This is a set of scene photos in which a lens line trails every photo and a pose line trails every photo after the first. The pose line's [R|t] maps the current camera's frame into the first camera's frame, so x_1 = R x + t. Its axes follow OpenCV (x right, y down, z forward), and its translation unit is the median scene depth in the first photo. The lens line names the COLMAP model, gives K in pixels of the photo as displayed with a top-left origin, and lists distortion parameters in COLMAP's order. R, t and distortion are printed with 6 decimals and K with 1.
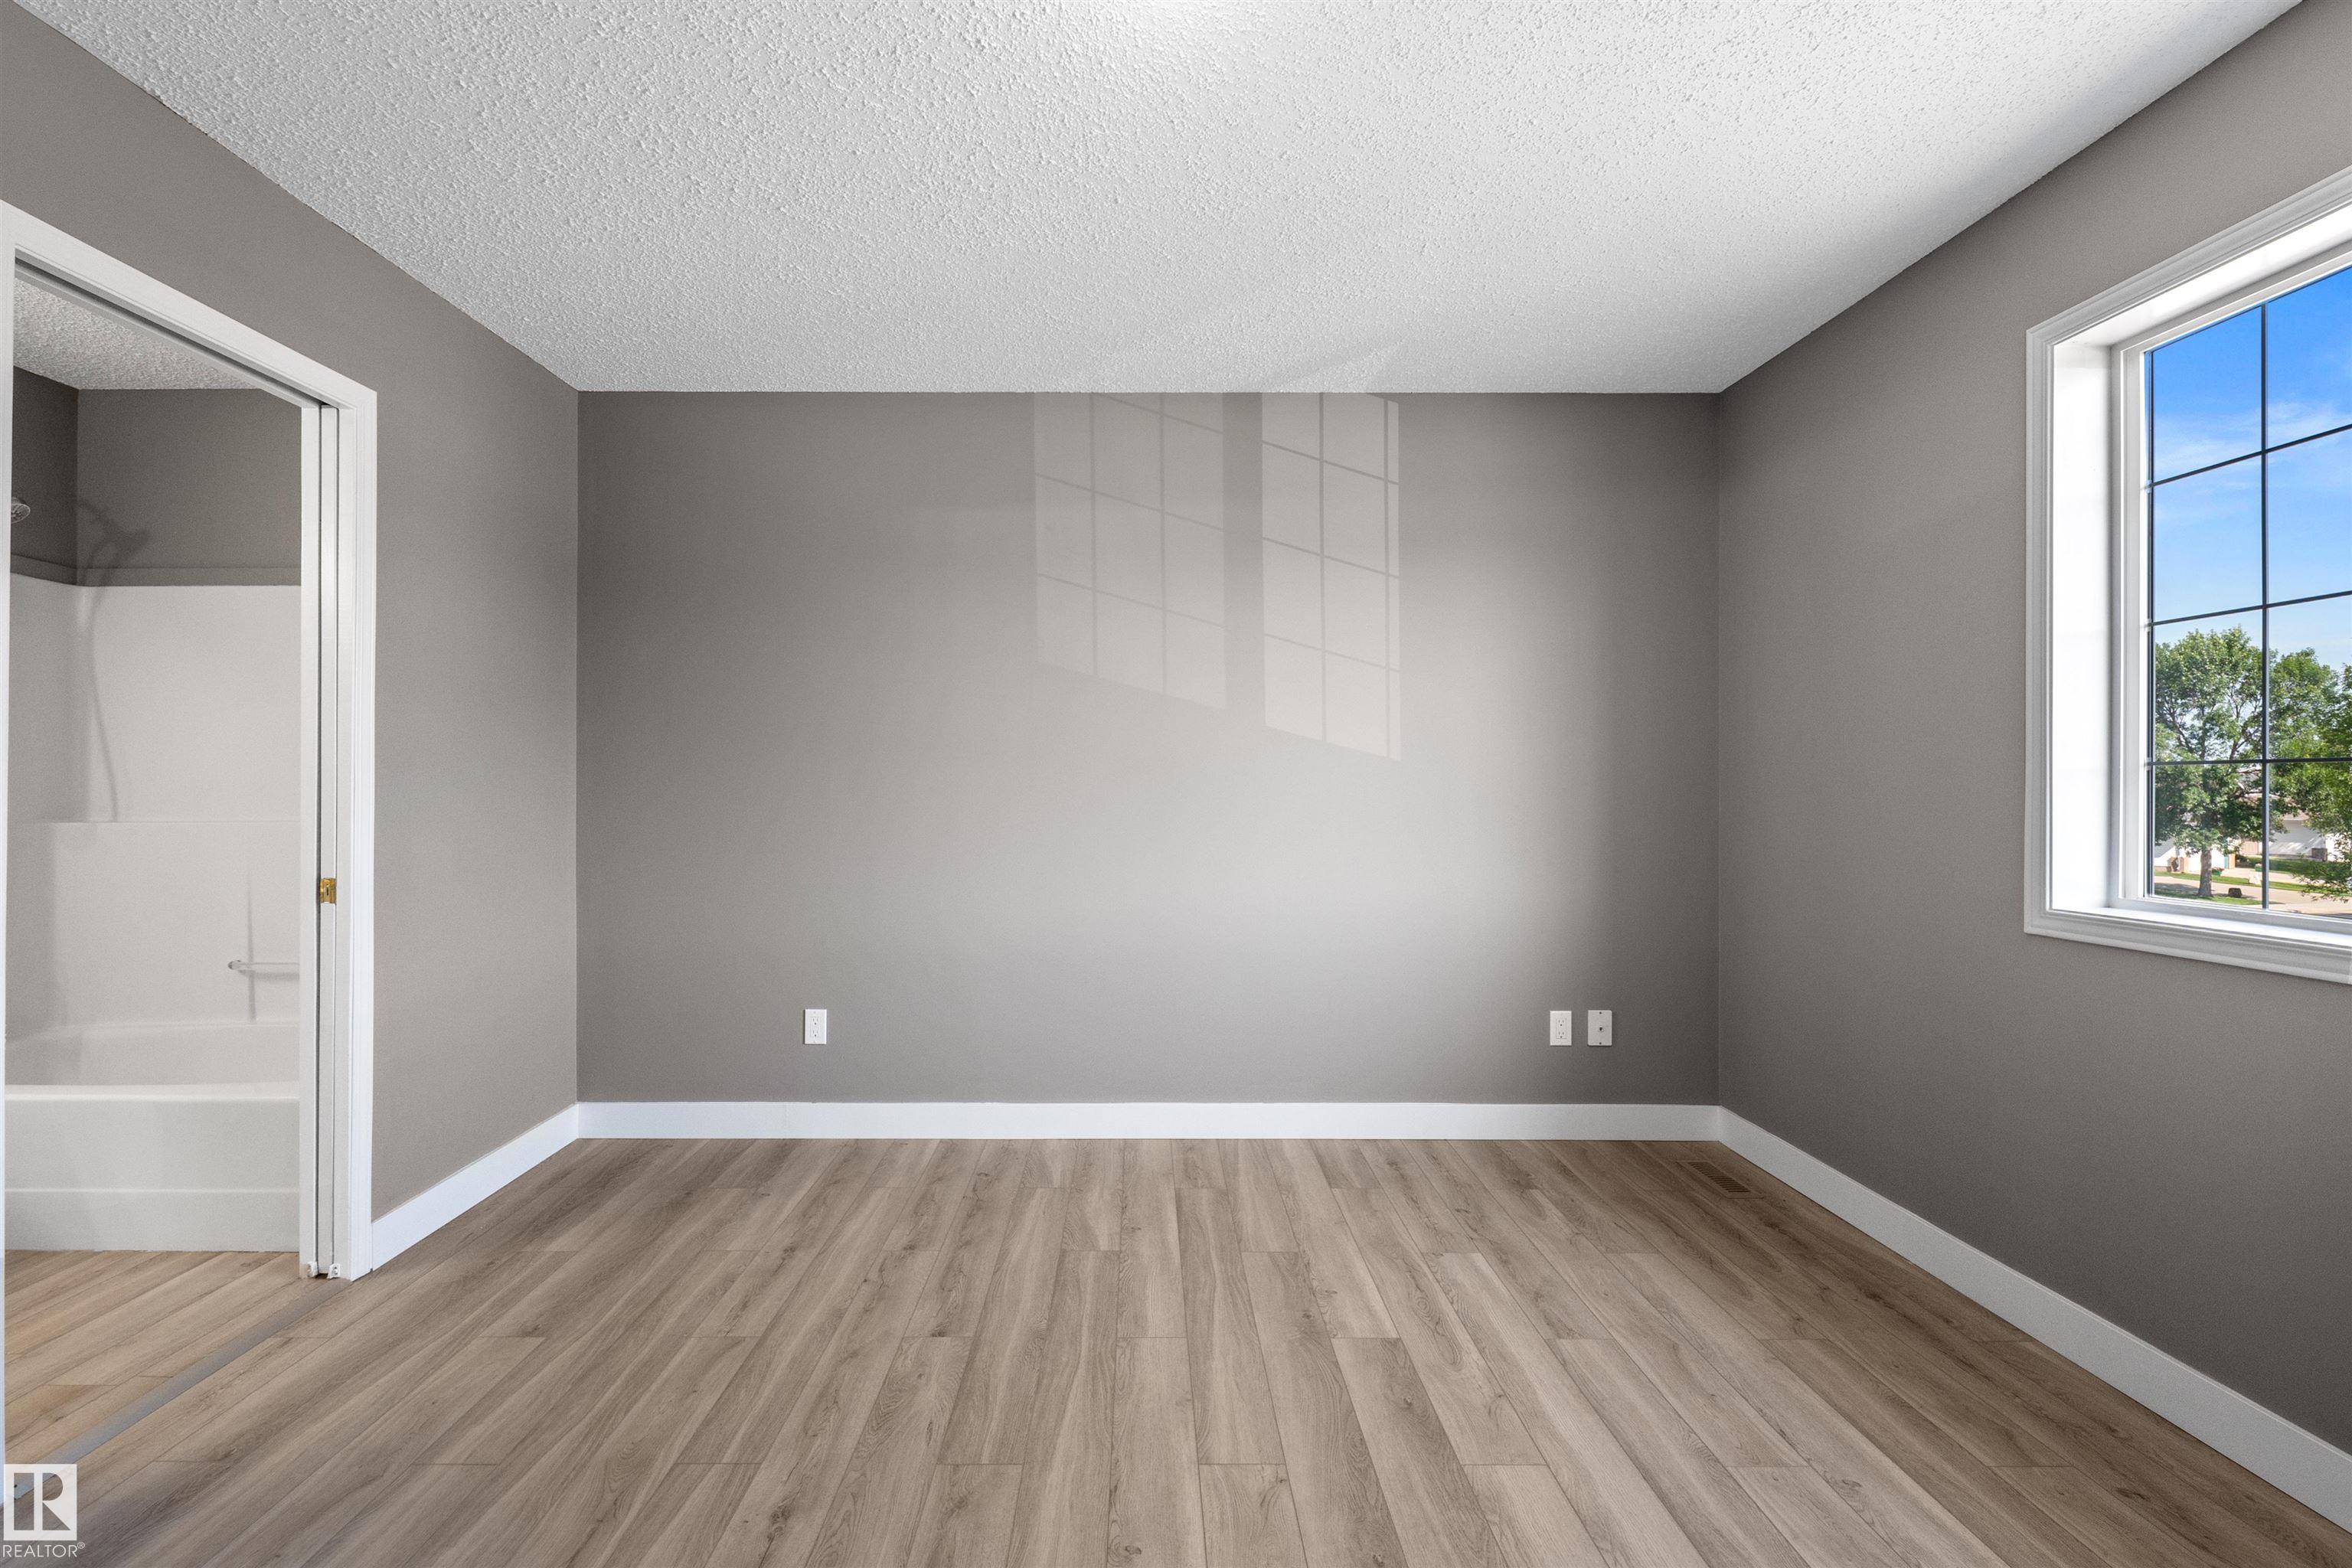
lens RADIAL K [[1046.1, 0, 1146.5], [0, 1046.1, 778.8], [0, 0, 1]] dist [0.009578, -0.006827]
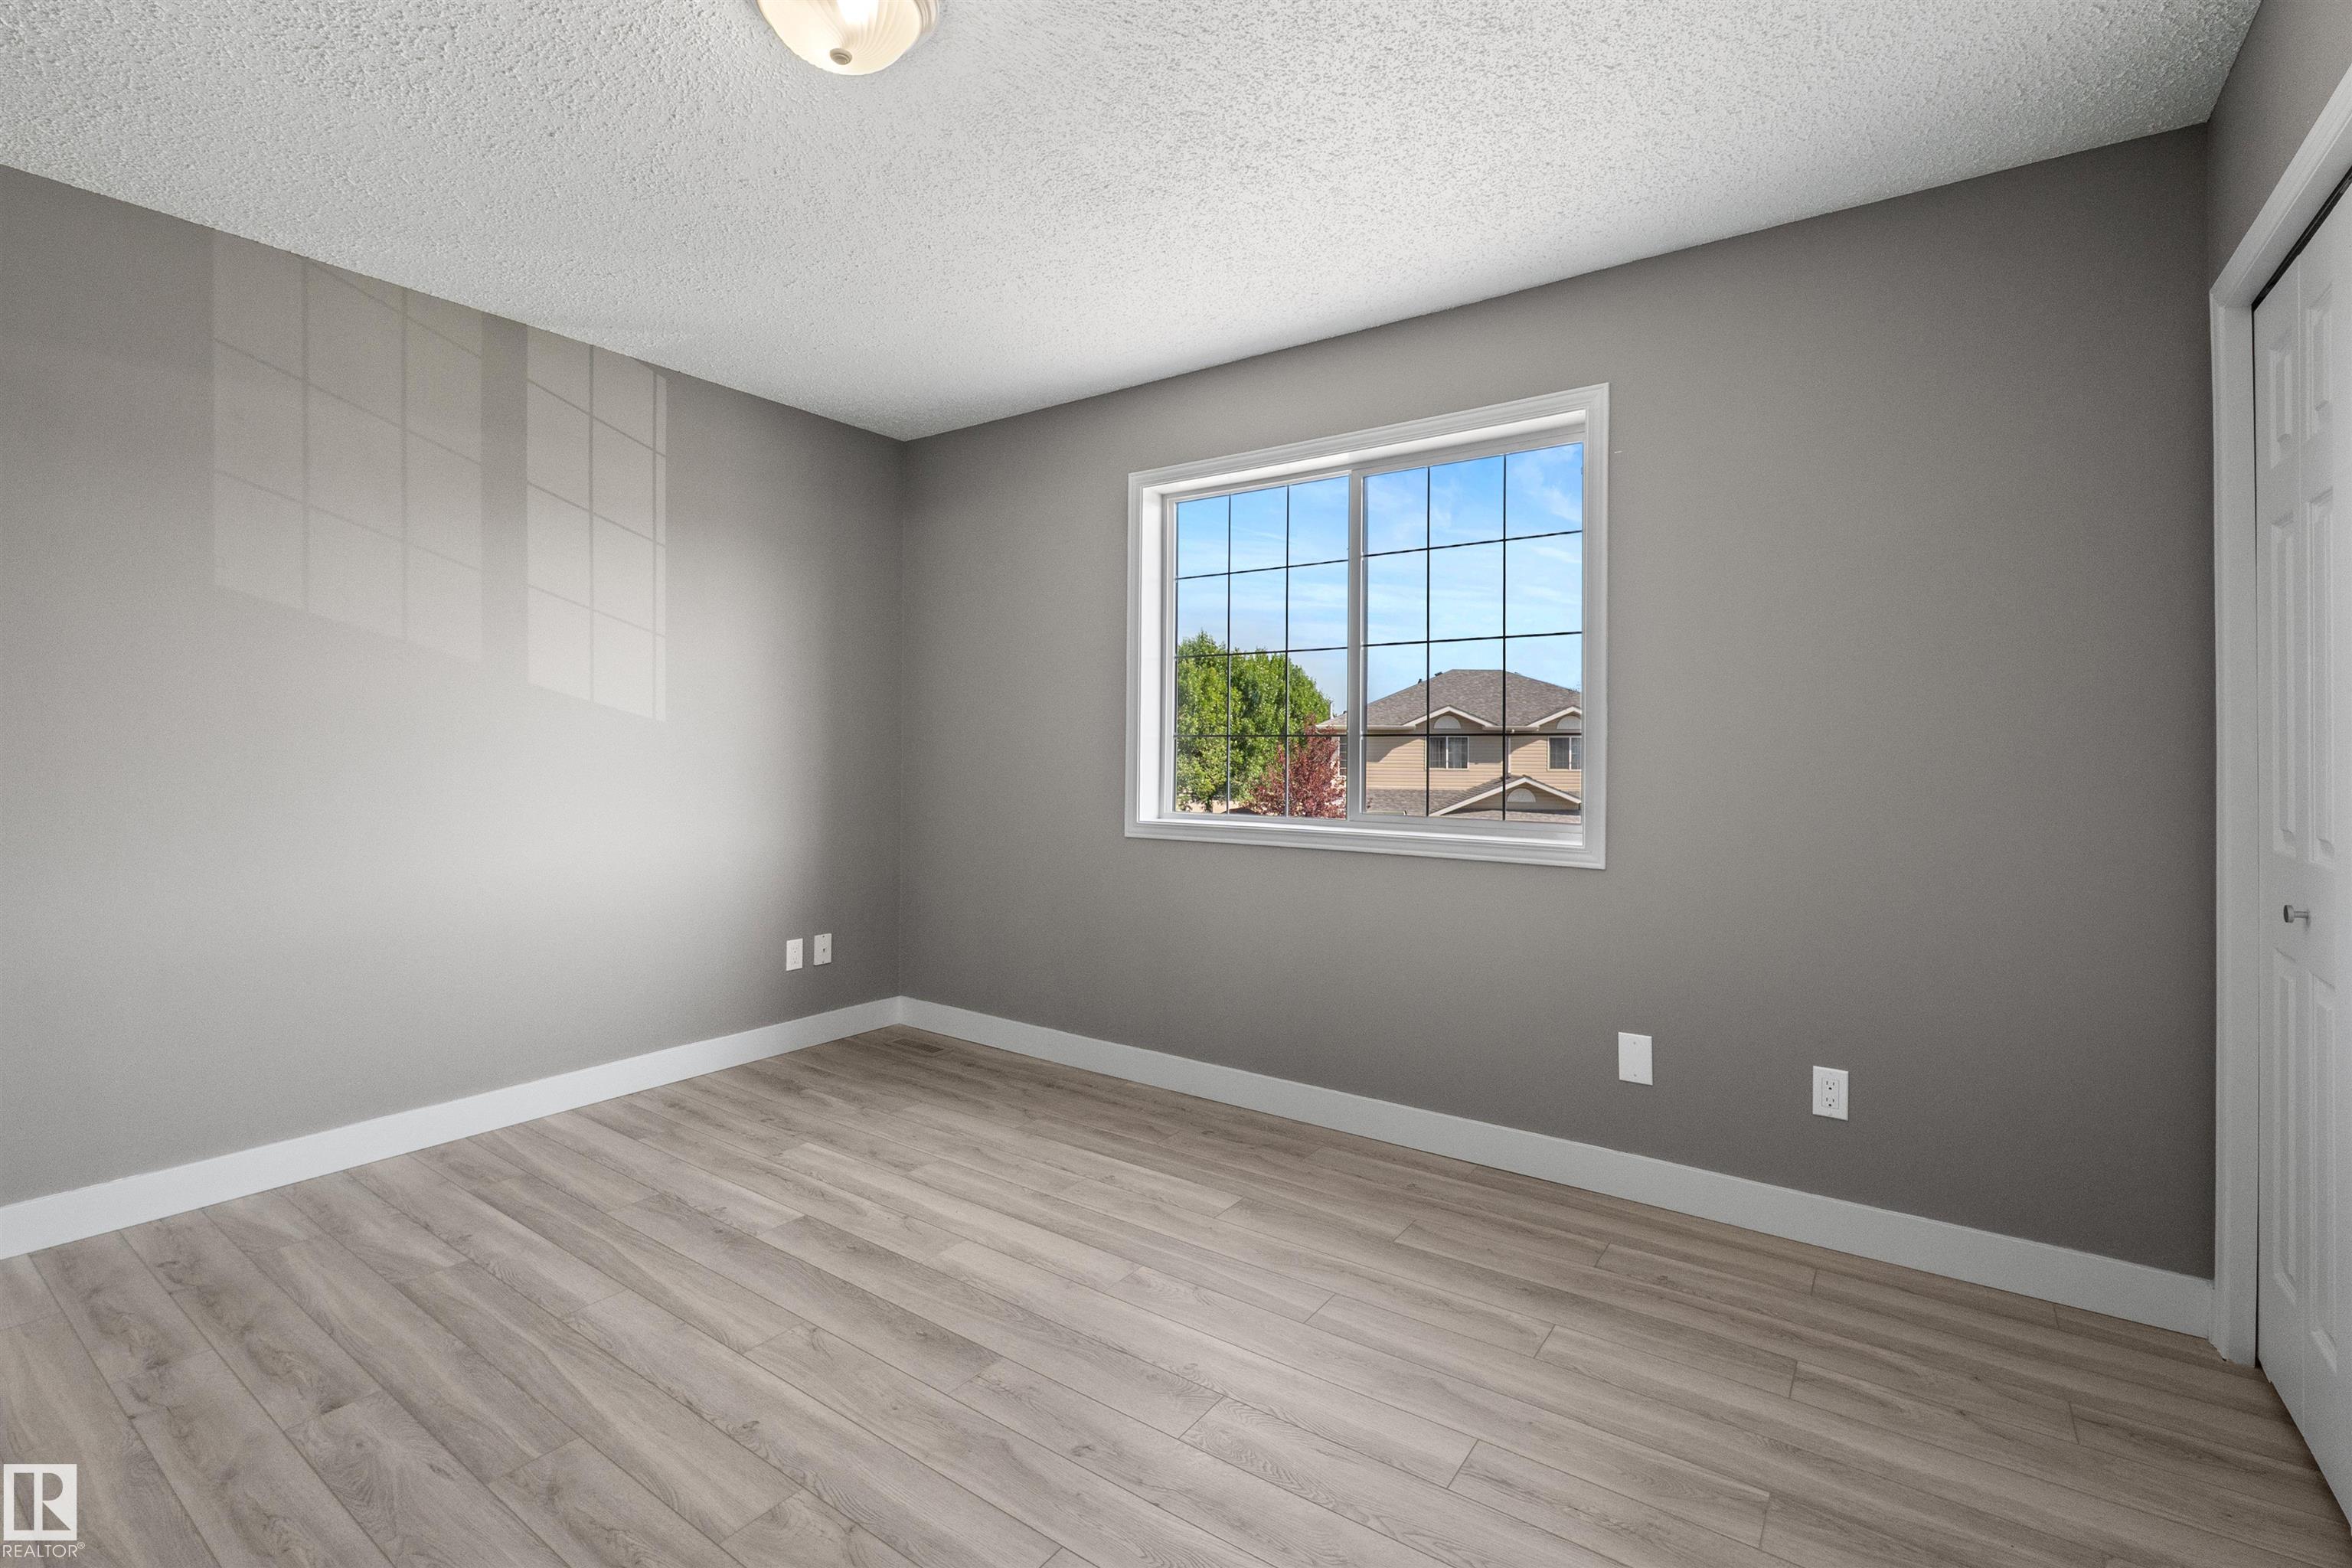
lens RADIAL K [[1046.1, 0, 1132.7], [0, 1046.1, 749.0], [0, 0, 1]] dist [0.009578, -0.006827]
pose [[0.599872, 0.002416, 0.800092, -0.422150], [-0.009679, 0.999944, 0.004238, -0.000346], [-0.800037, -0.010287, 0.599862, 0.001377]]
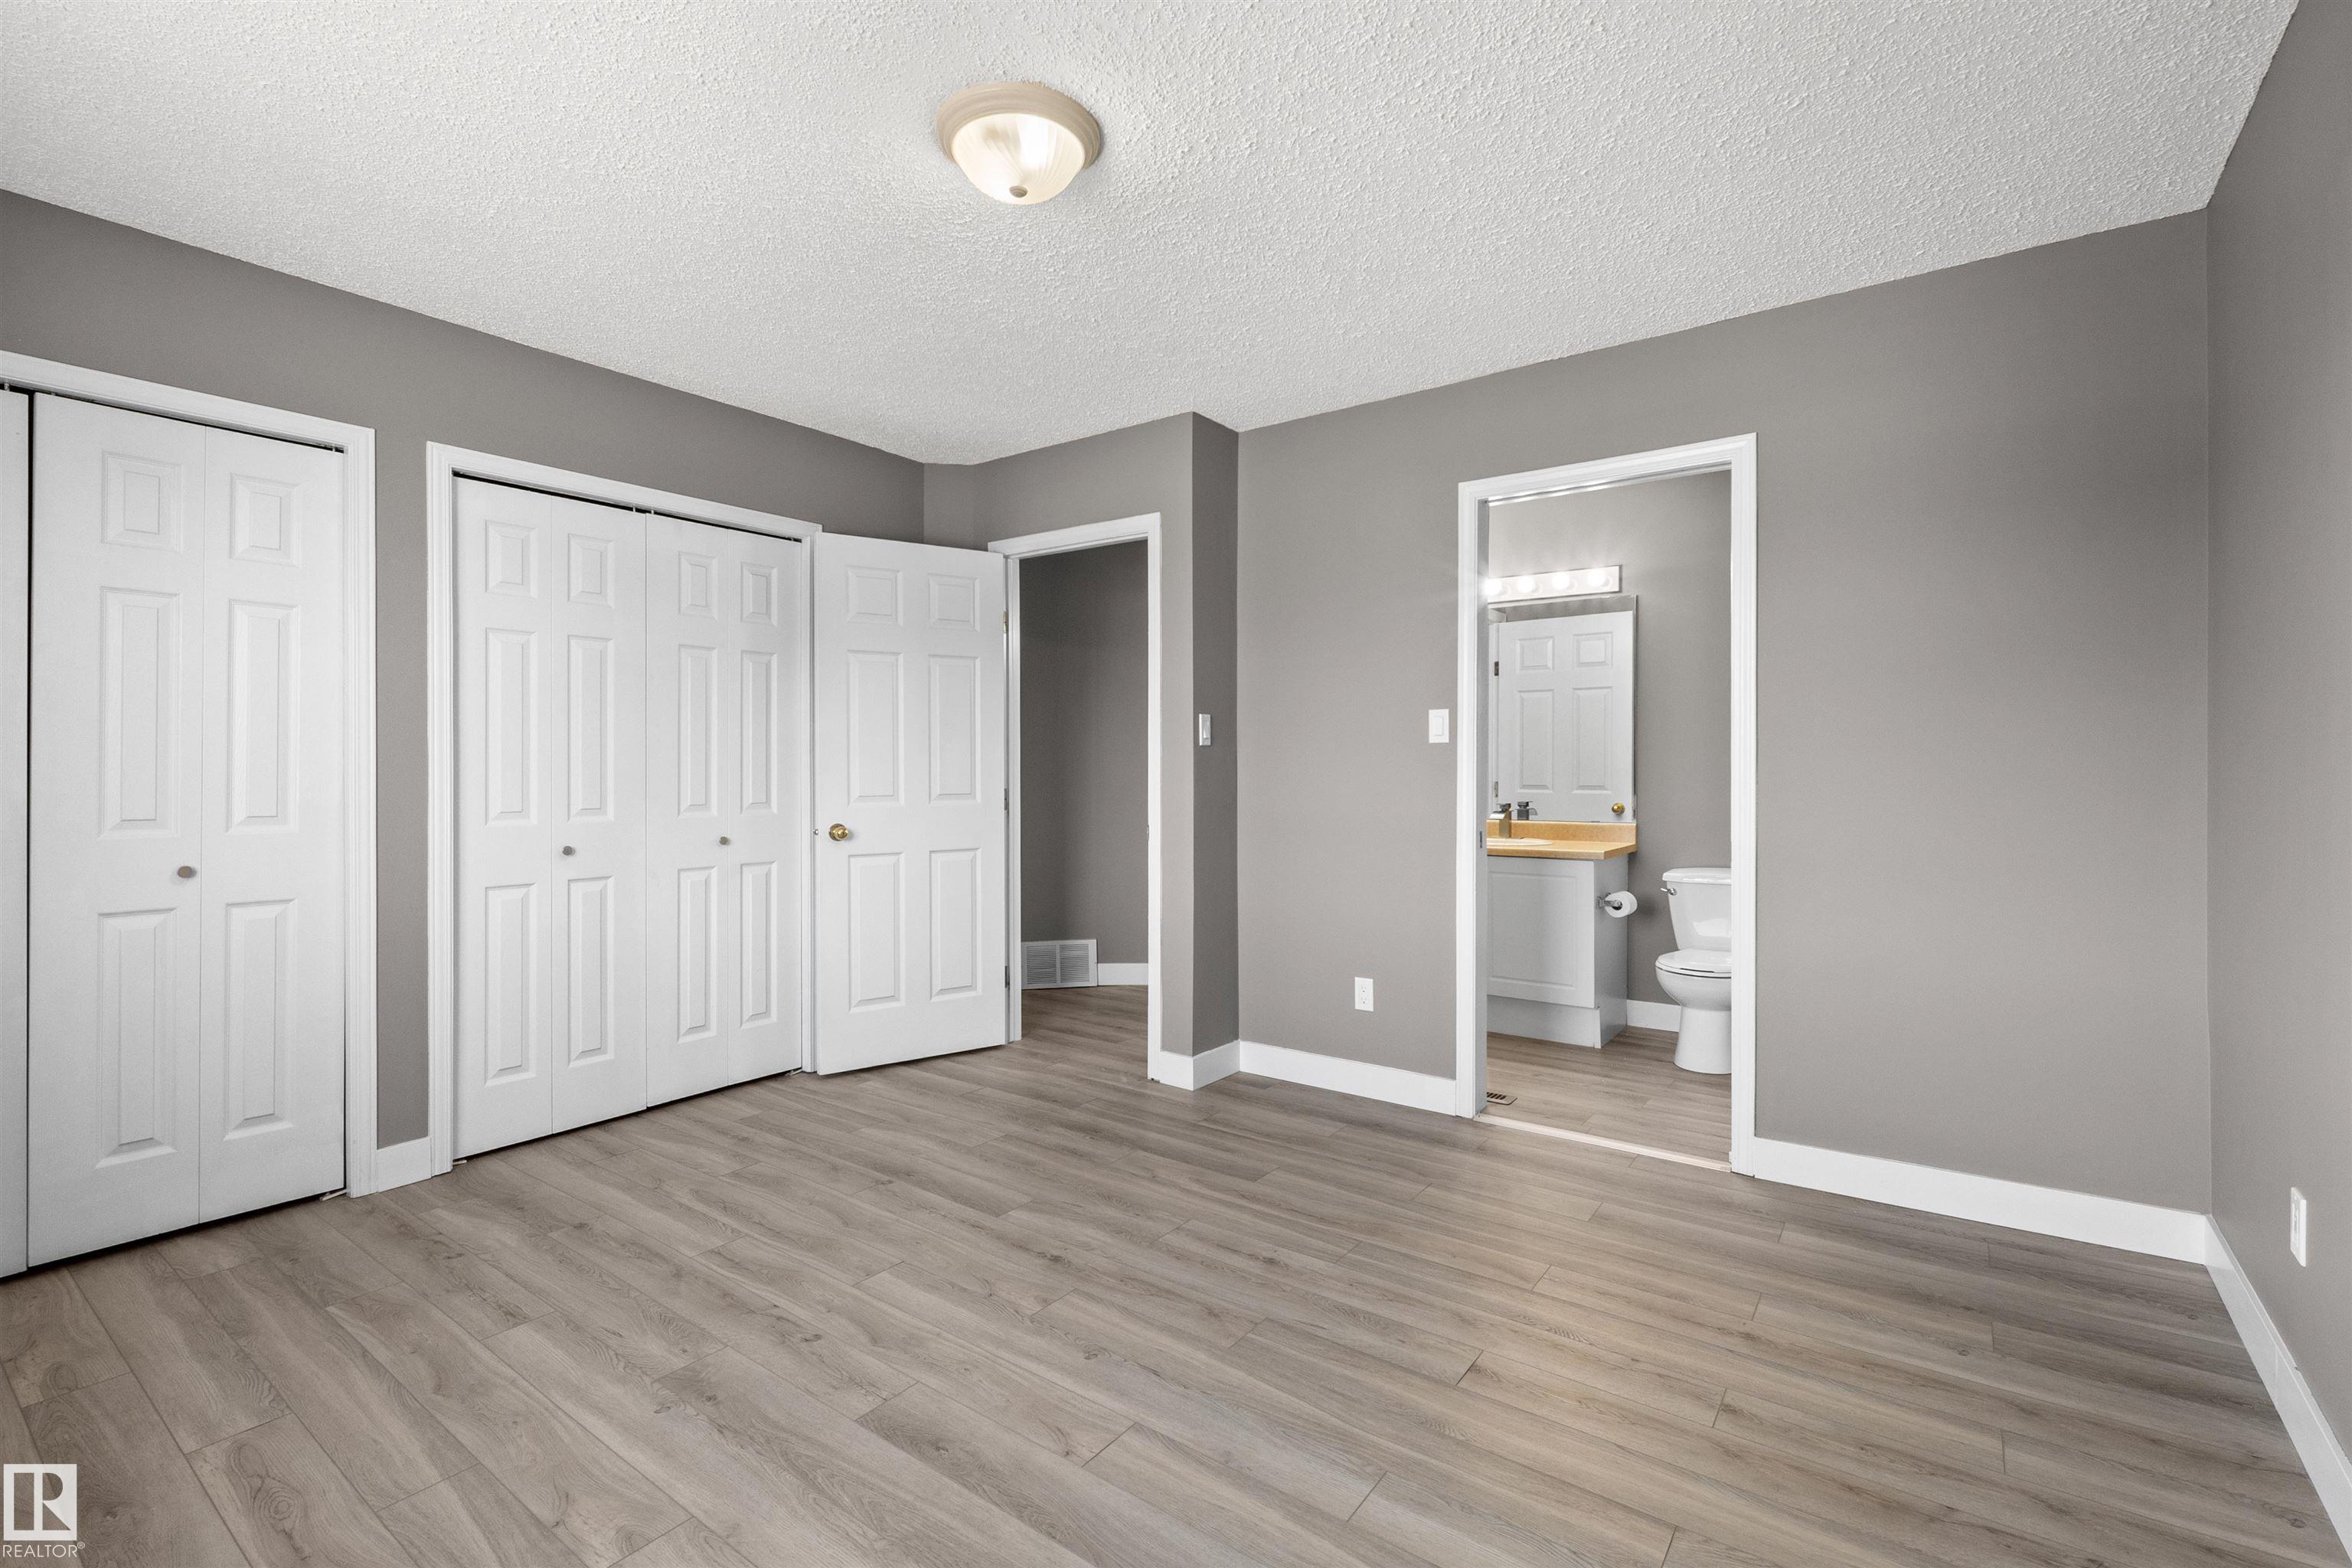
lens RADIAL K [[1046.1, 0, 1148.3], [0, 1046.1, 776.4], [0, 0, 1]] dist [0.009578, -0.006827]
pose [[-0.606908, 0.005638, -0.794752, 0.612178], [0.004095, 0.999984, 0.003967, 0.007105], [0.794761, -0.000847, -0.606921, 1.161891]]
